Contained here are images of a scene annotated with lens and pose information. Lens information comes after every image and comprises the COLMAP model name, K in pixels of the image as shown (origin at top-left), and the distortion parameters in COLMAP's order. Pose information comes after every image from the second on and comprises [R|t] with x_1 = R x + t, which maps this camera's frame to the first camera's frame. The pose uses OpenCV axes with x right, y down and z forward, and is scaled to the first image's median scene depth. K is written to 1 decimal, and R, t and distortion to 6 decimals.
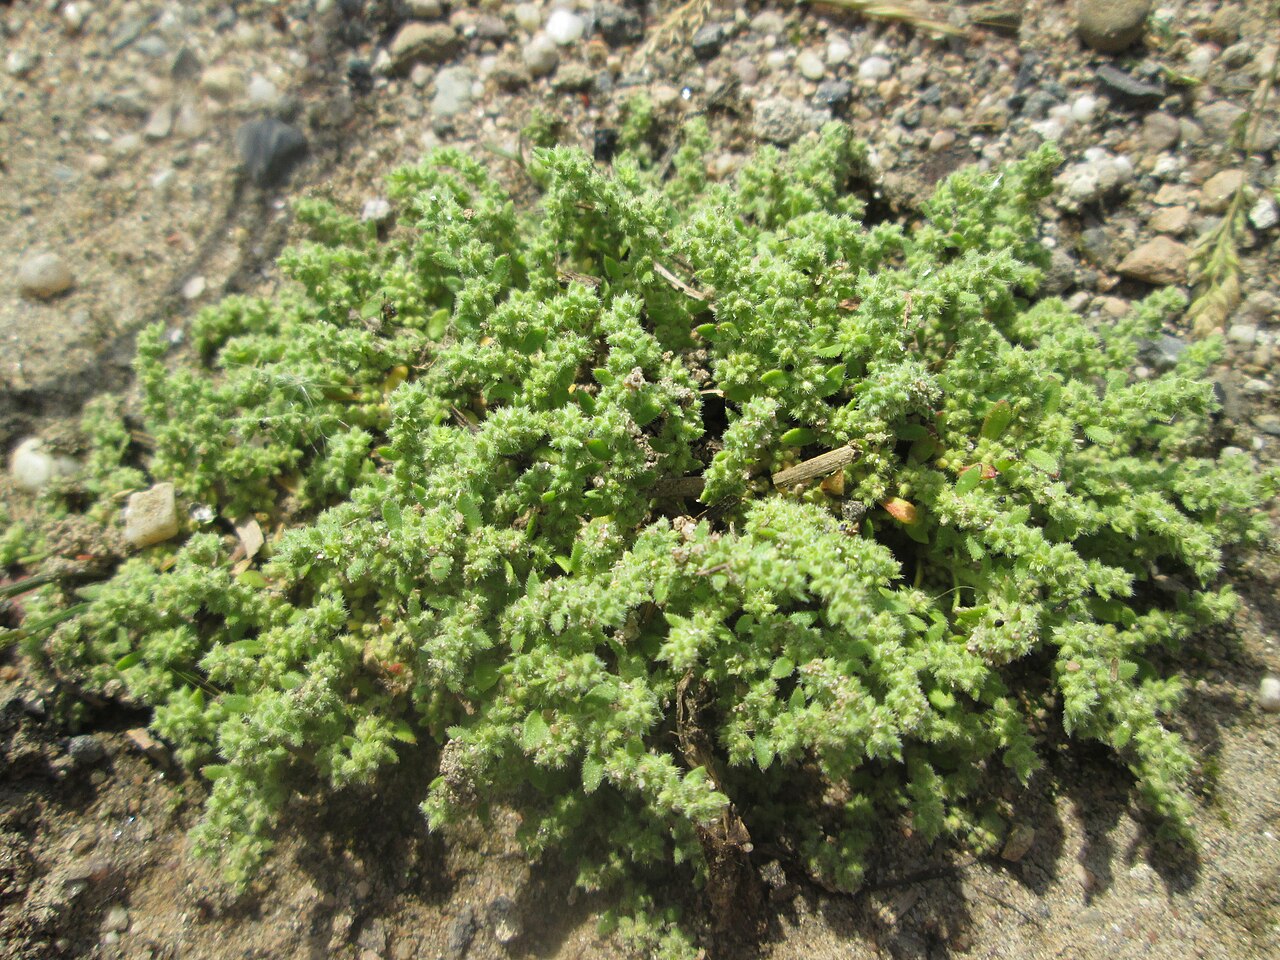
lens RADIAL K [[1018.4, 0, 659.3], [0, 1018.4, 477.0], [0, 0, 1]] dist [-0.031359, 0.004359]
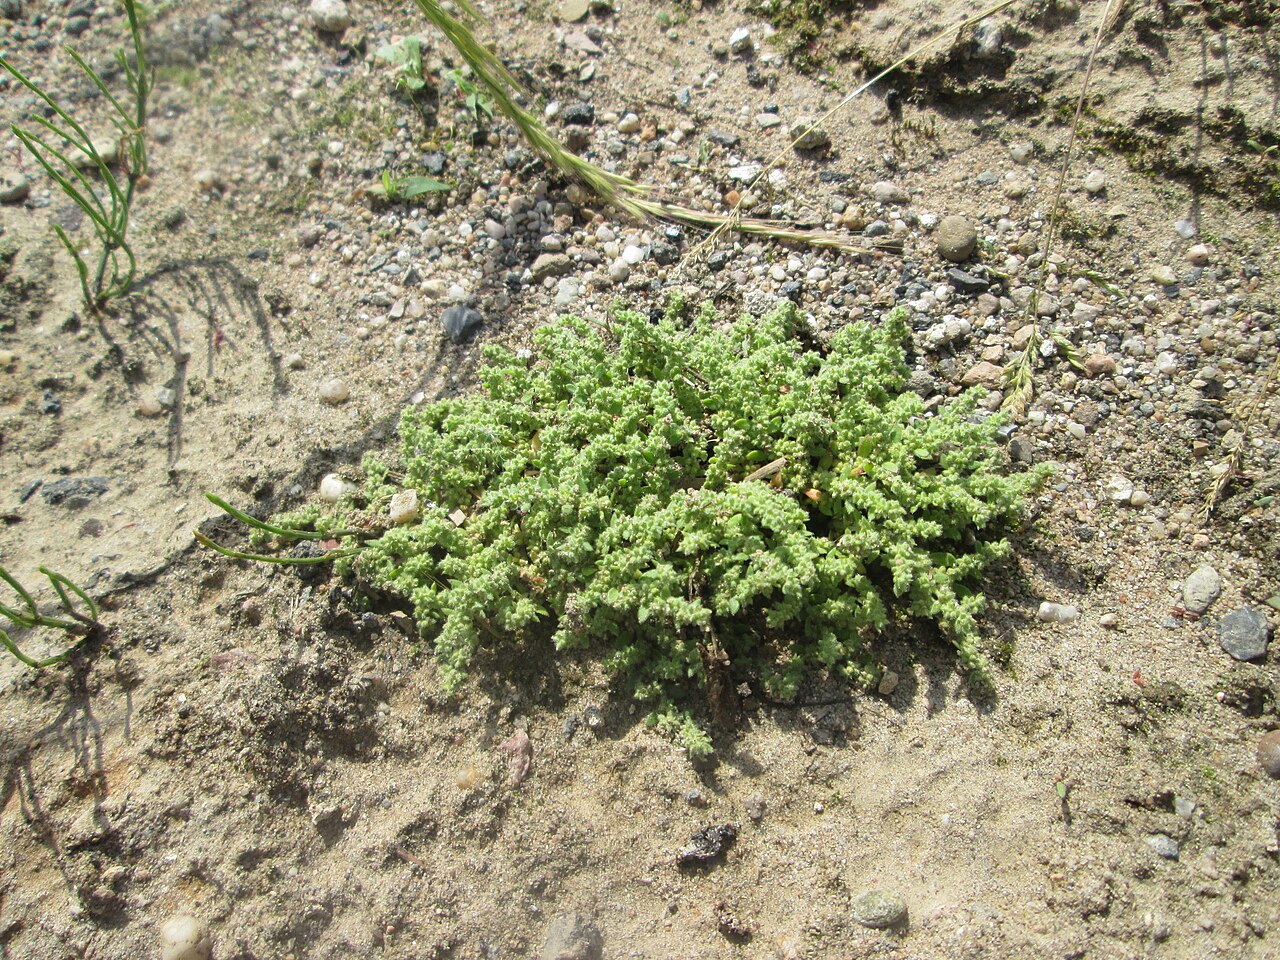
lens RADIAL K [[1018.4, 0, 659.3], [0, 1018.4, 477.0], [0, 0, 1]] dist [-0.031359, 0.004359]
pose [[0.998060, -0.006742, -0.061893, 0.073473], [-0.006613, 0.977017, -0.213058, 0.391247], [0.061907, 0.213054, 0.975077, -0.803063]]
